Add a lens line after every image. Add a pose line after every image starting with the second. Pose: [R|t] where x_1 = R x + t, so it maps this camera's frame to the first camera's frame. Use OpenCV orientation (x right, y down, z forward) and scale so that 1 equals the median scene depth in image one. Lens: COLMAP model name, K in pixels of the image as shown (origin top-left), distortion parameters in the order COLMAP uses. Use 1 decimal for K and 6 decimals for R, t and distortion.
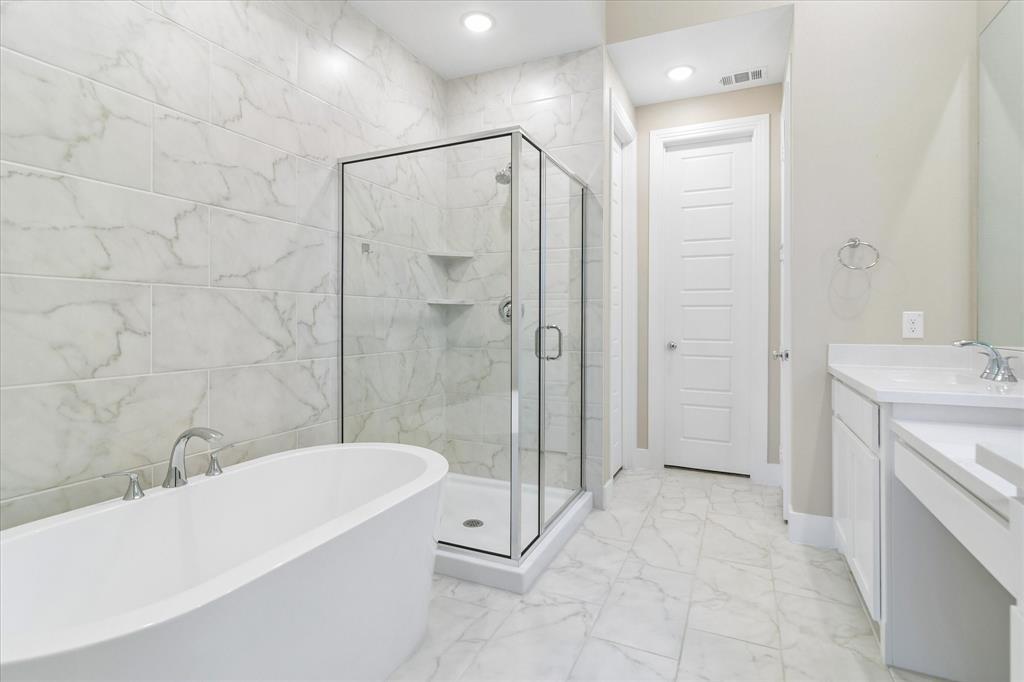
lens RADIAL K [[498.1, 0, 514.2], [0, 498.1, 334.6], [0, 0, 1]] dist [-0.006278, -0.000142]
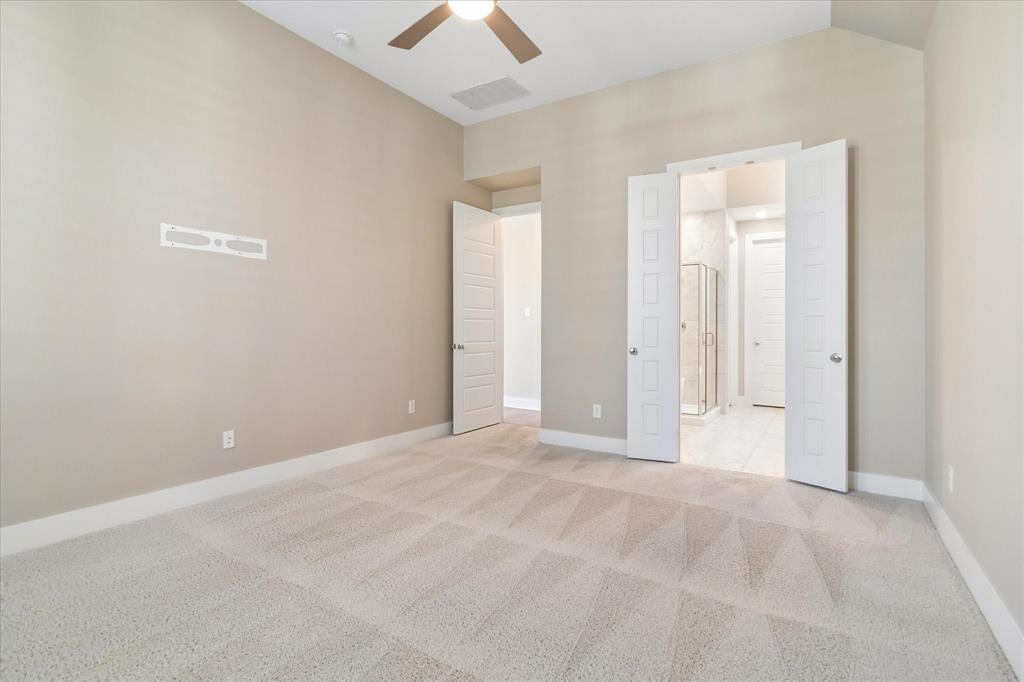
lens RADIAL K [[498.1, 0, 509.1], [0, 498.1, 336.9], [0, 0, 1]] dist [-0.006278, -0.000142]
pose [[0.989612, 0.001035, -0.143760, -0.421512], [-0.002754, 0.999927, -0.011765, 0.027081], [0.143738, 0.012039, 0.989543, -1.235026]]
